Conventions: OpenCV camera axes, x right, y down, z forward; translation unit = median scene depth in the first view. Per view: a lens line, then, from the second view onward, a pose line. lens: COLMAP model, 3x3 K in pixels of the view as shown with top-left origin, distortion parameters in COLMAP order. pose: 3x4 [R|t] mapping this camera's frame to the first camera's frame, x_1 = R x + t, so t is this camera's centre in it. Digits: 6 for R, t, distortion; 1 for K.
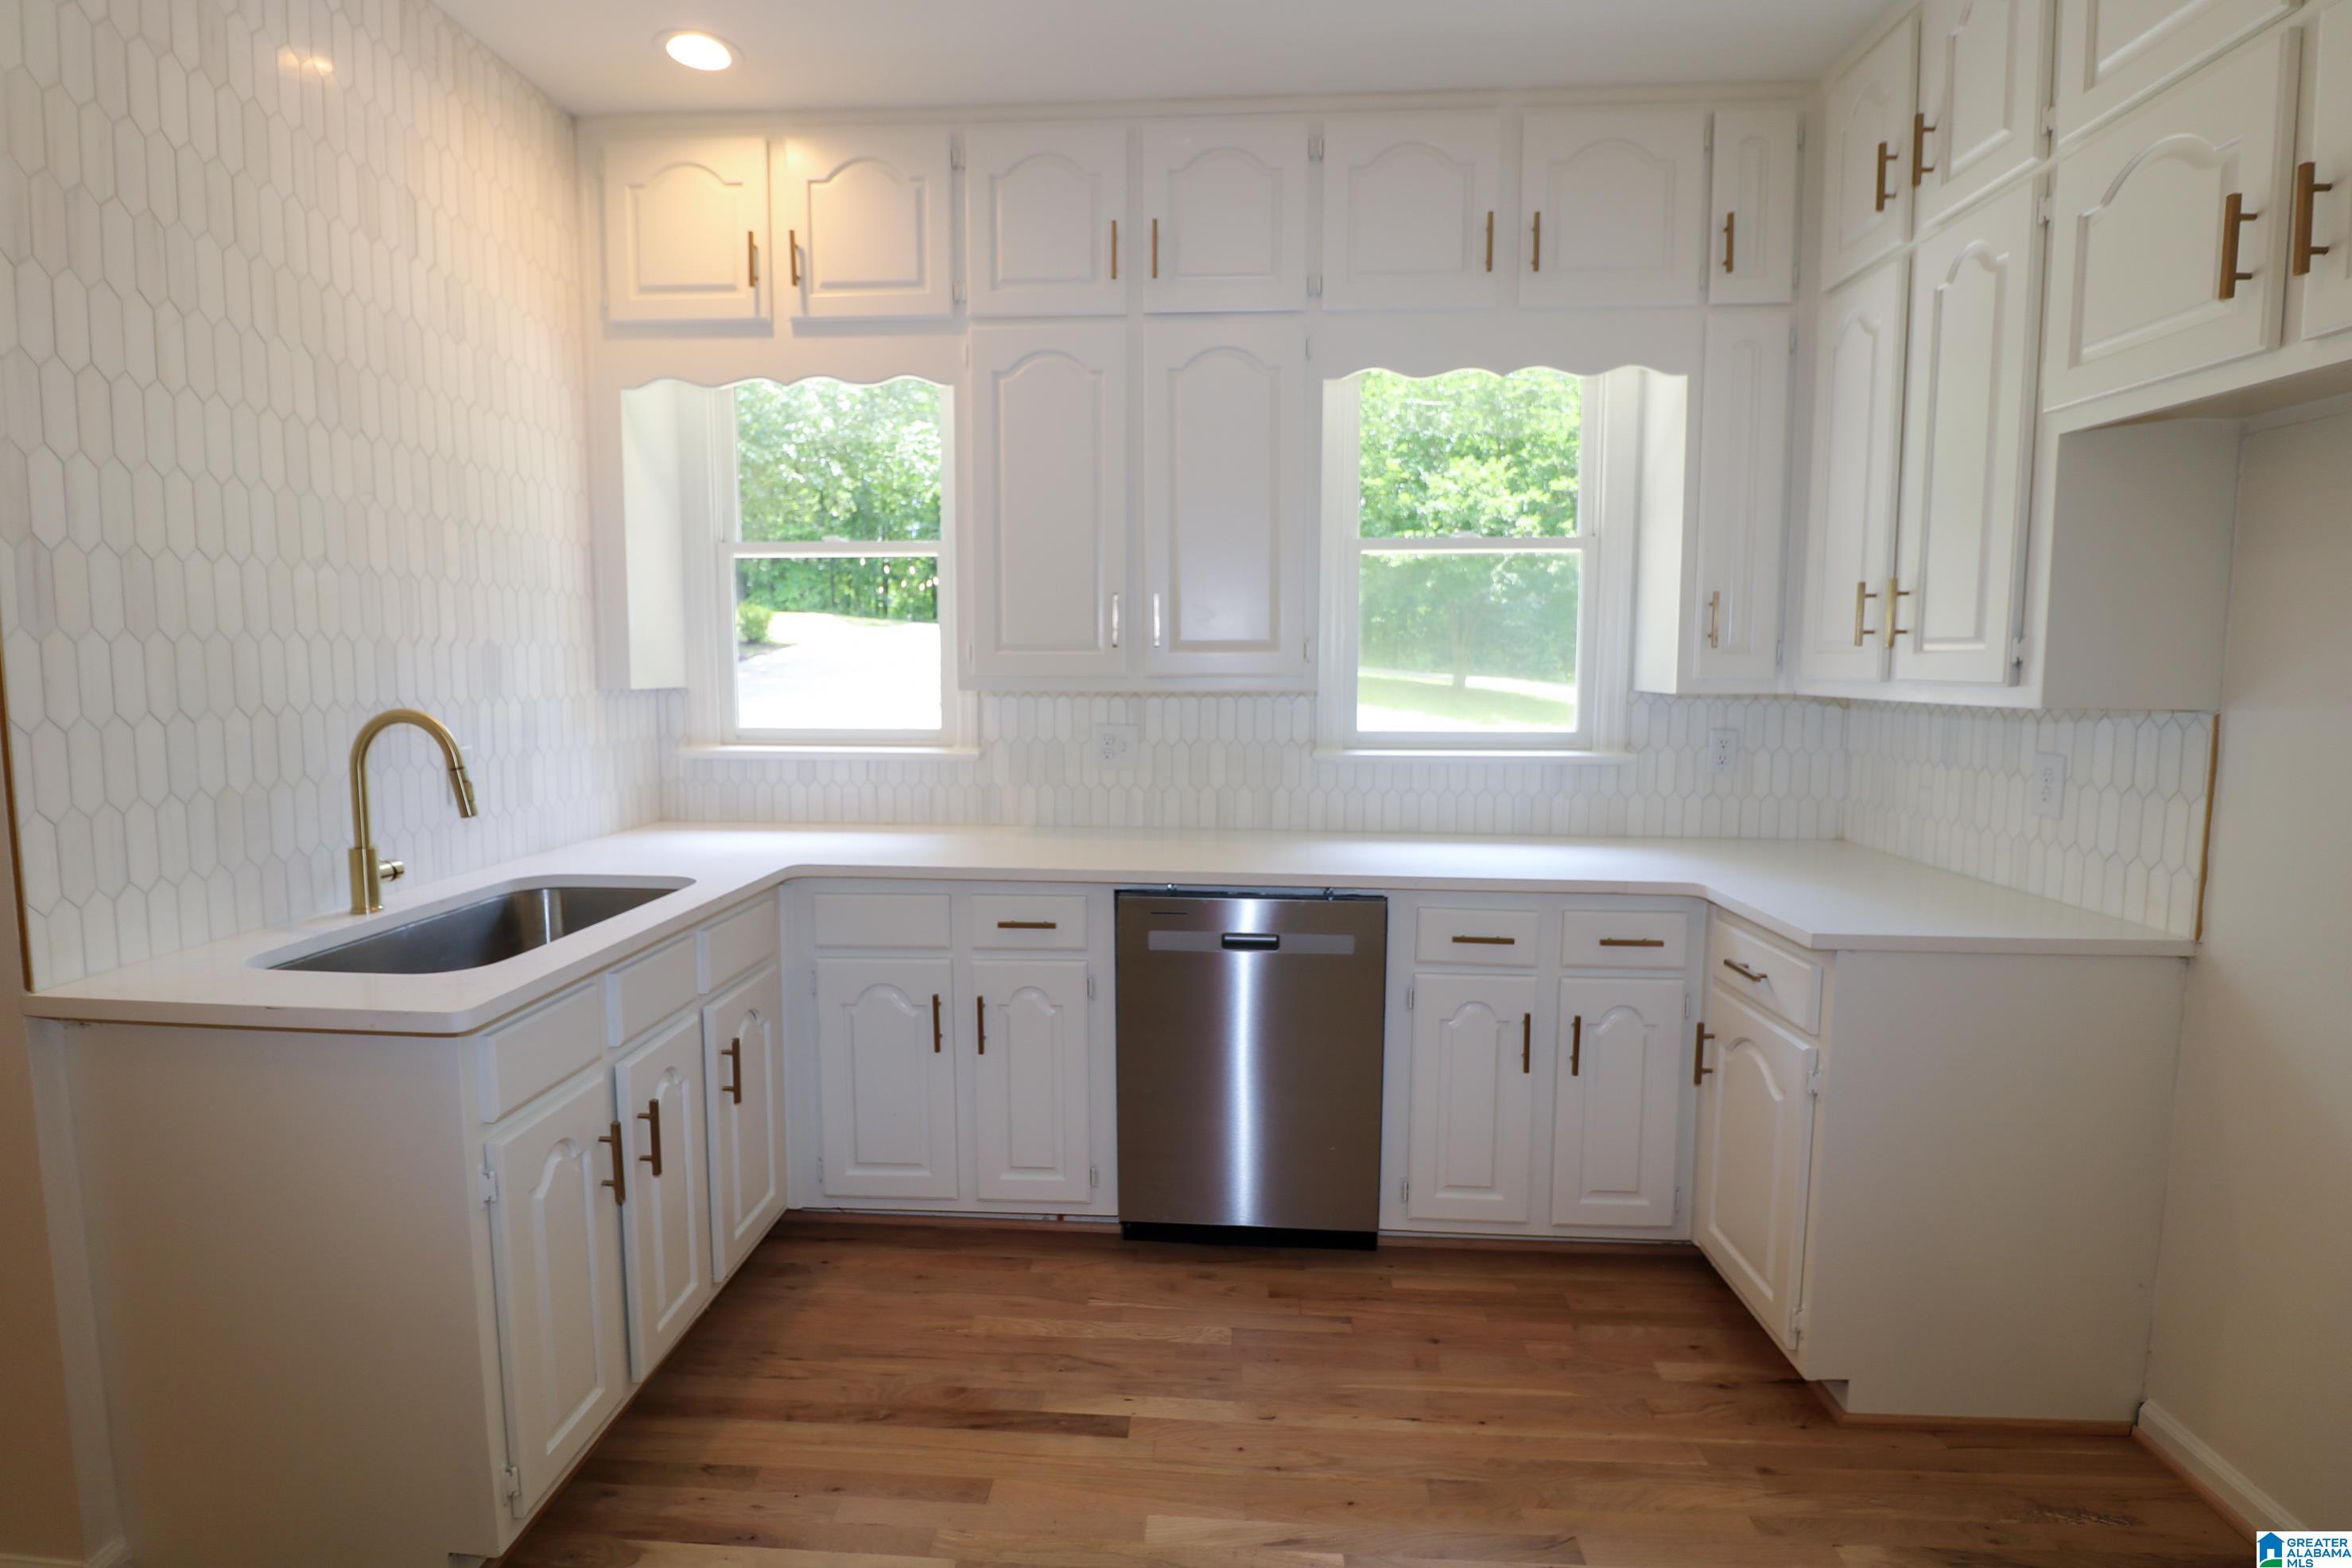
lens RADIAL K [[1096.4, 0, 1171.0], [0, 1096.4, 763.9], [0, 0, 1]] dist [-0.001171, -0.008843]
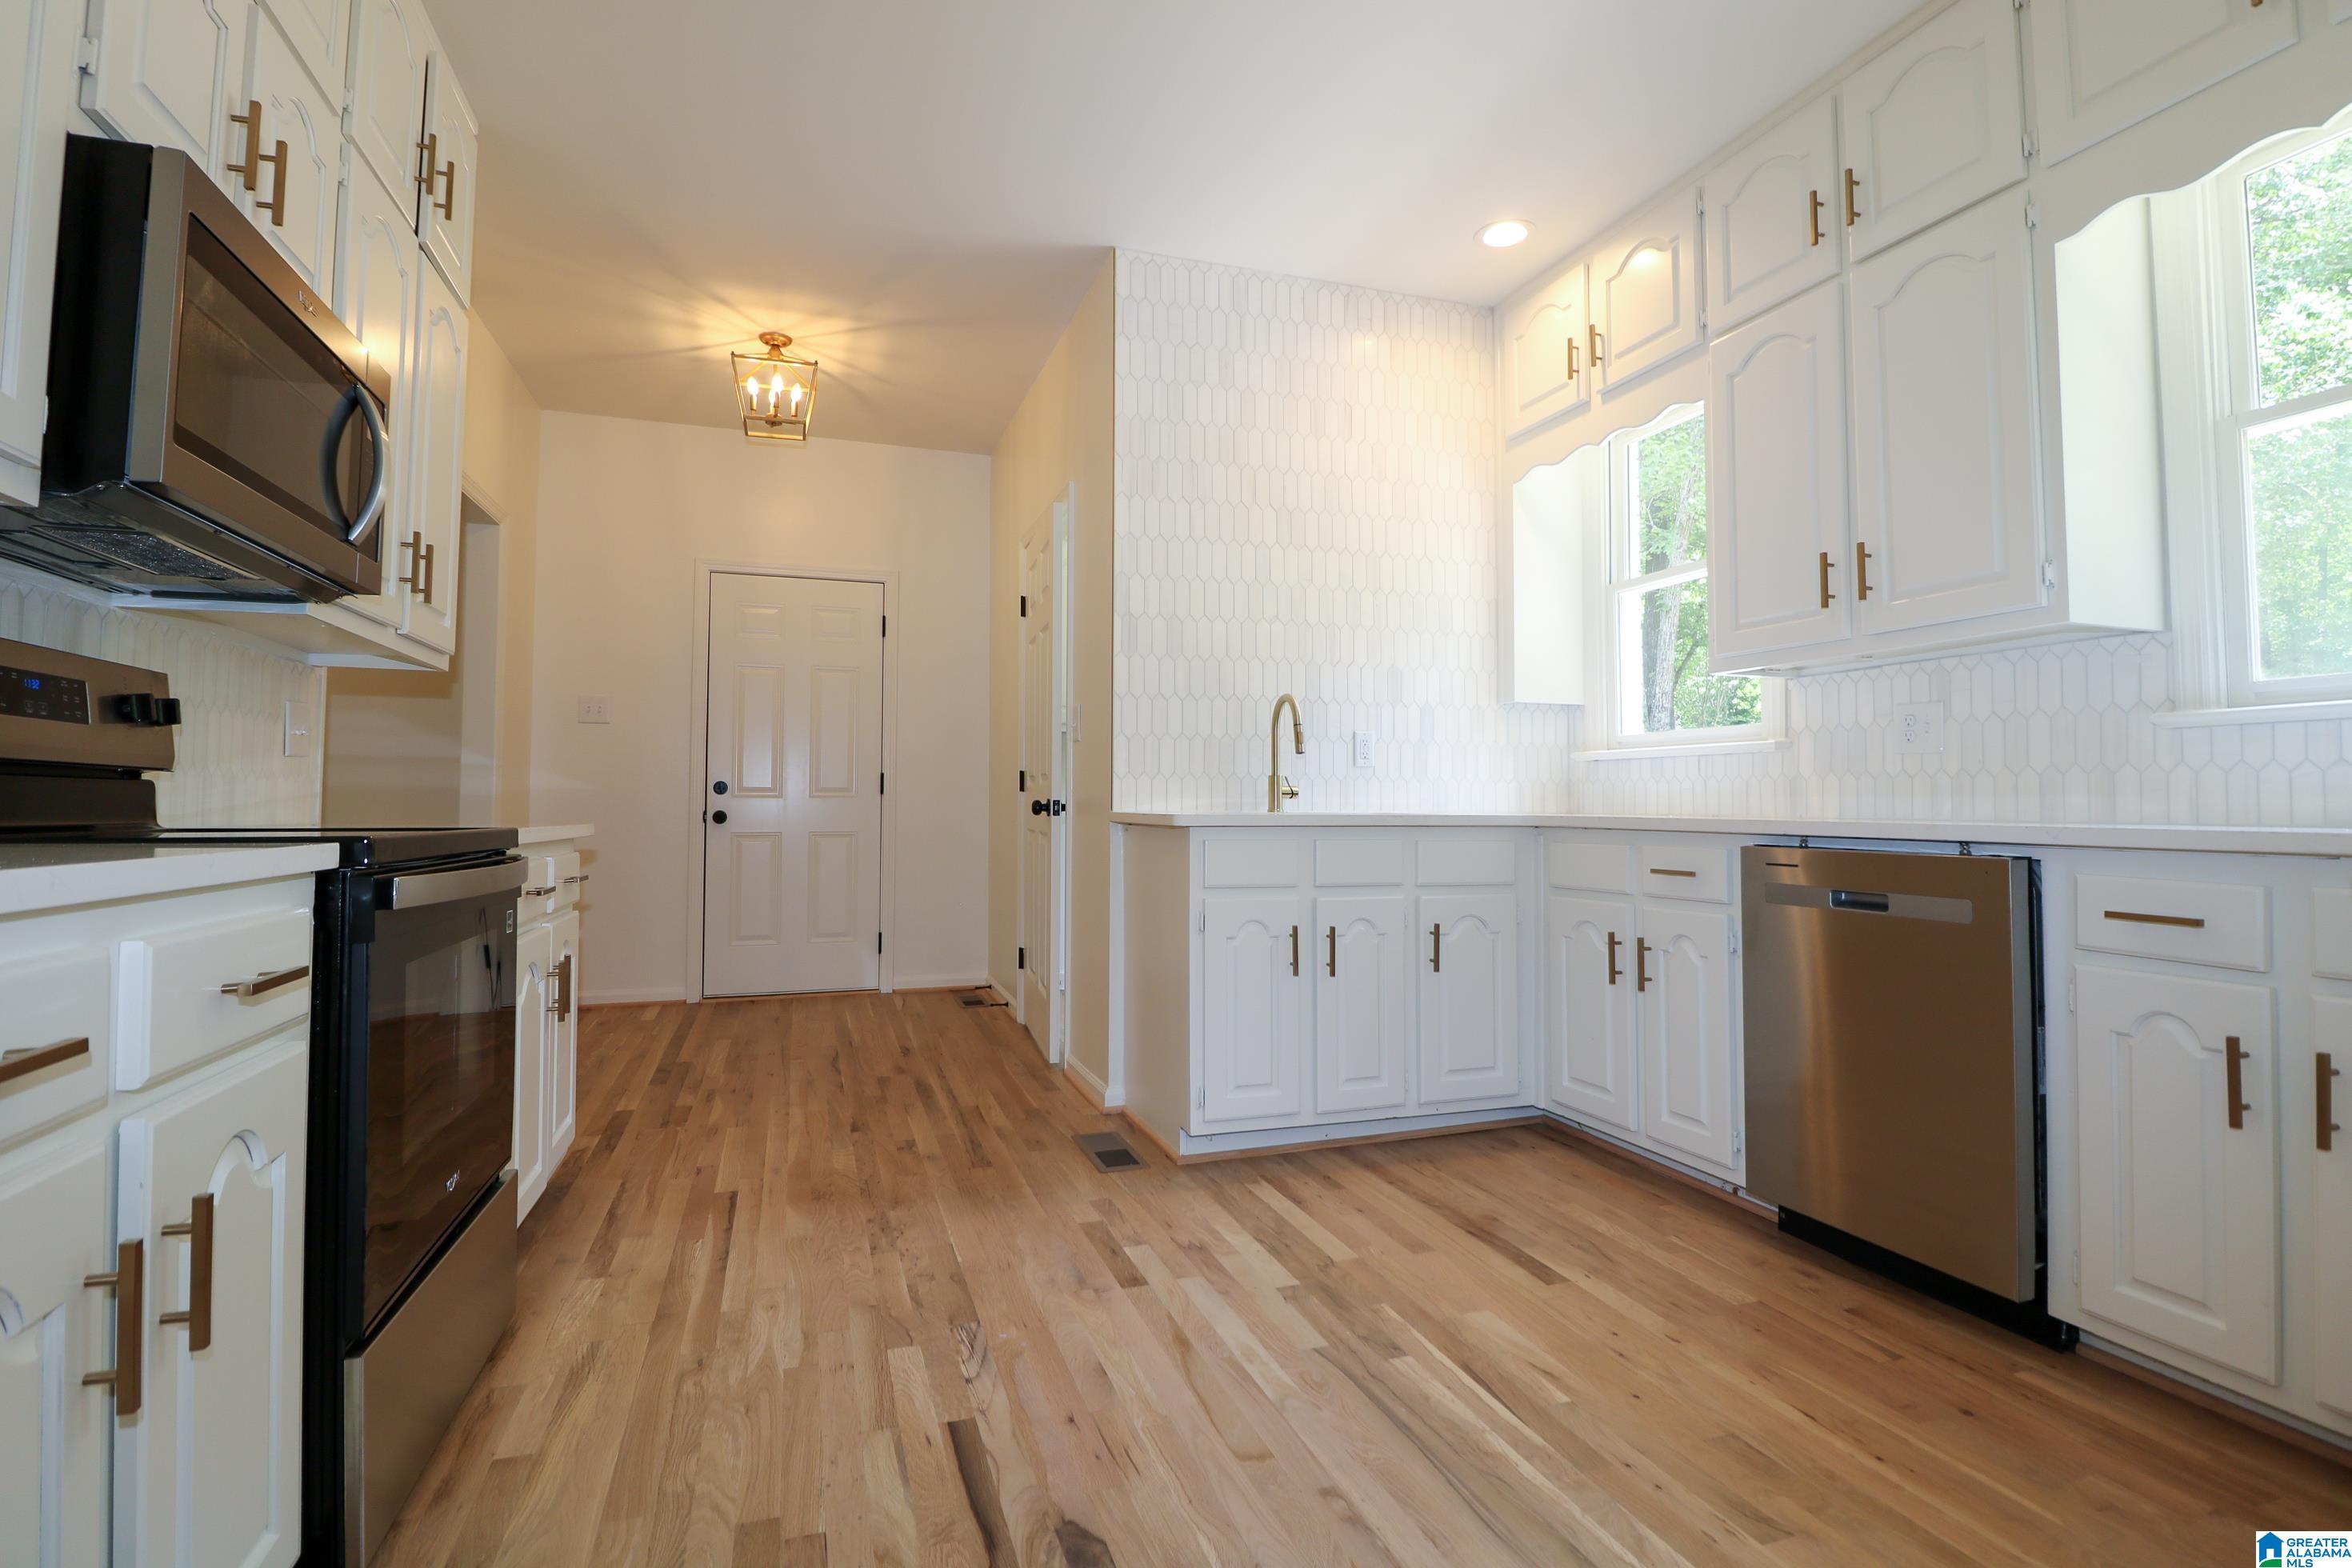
lens RADIAL K [[1117.0, 0, 1182.6], [0, 1117.0, 767.5], [0, 0, 1]] dist [-0.000835, -0.009863]
pose [[0.384450, -0.034533, -0.922500, 0.698672], [-0.084041, 0.993841, -0.072228, 0.166439], [0.919312, 0.105296, 0.379180, 0.142746]]
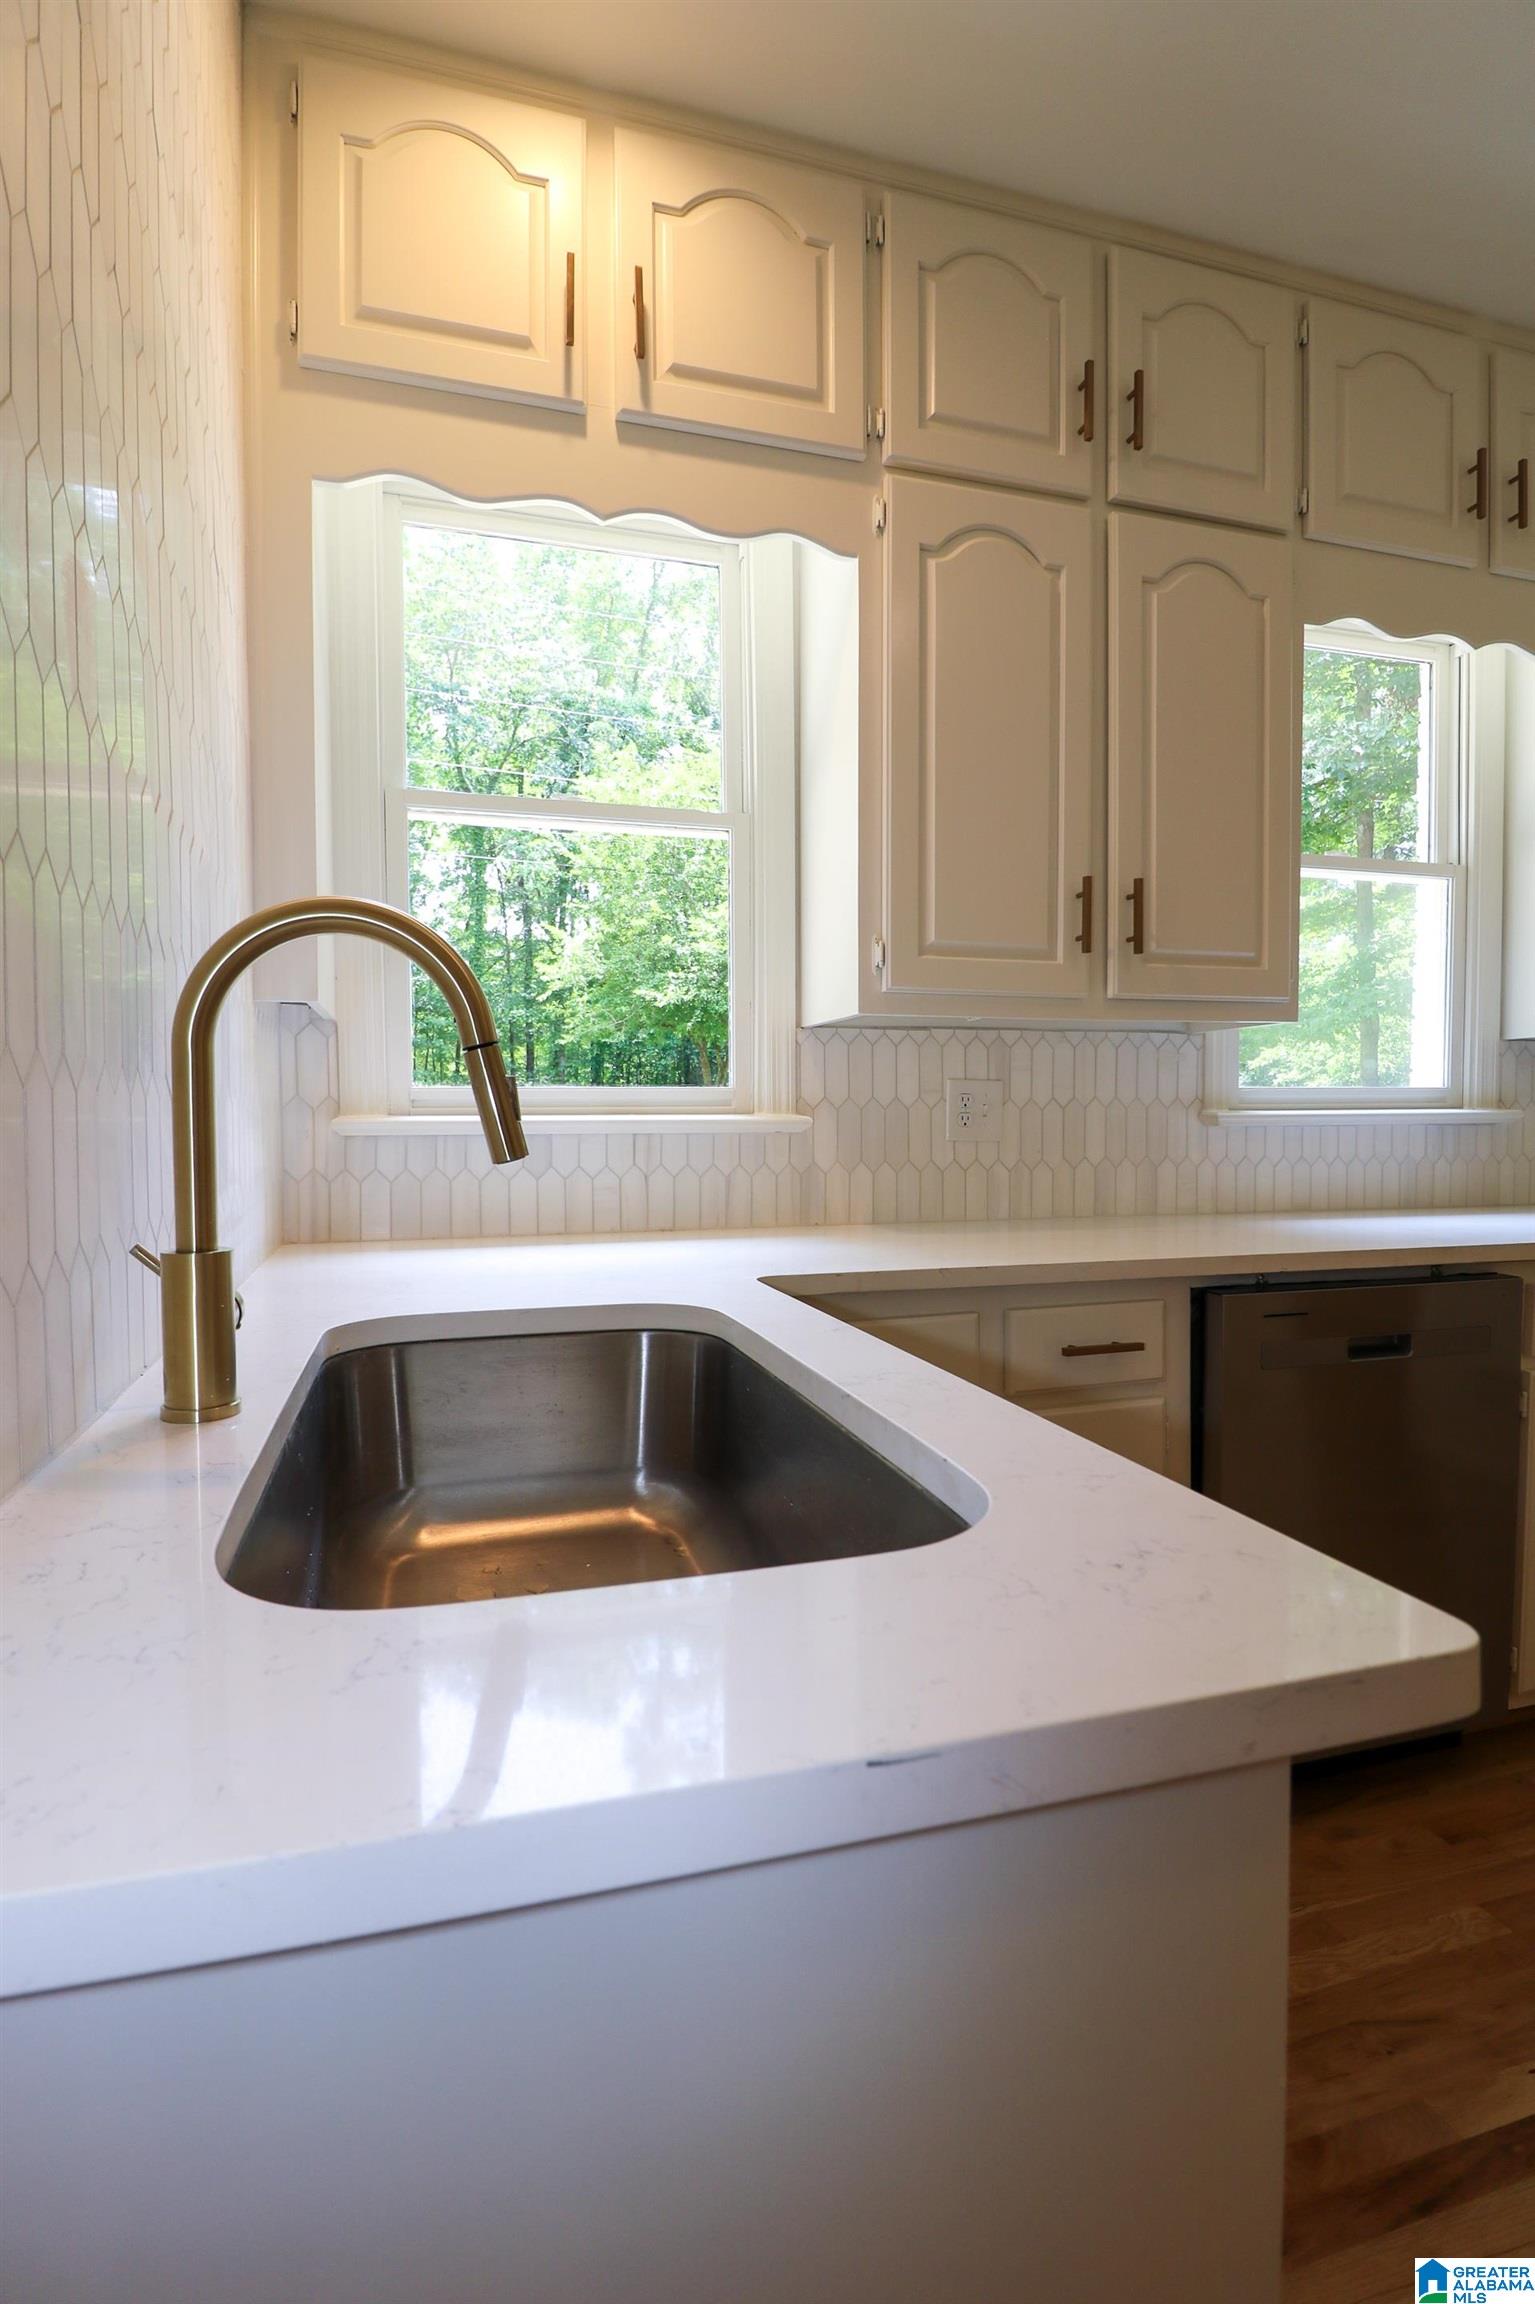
lens RADIAL K [[1113.1, 0, 762.5], [0, 1113.1, 1160.0], [0, 0, 1]] dist [0.004373, -0.016713]
pose [[0.939990, -0.022303, 0.340471, -0.552189], [0.040169, 0.998156, -0.045517, 0.057870], [-0.338828, 0.056462, 0.939152, 0.446160]]
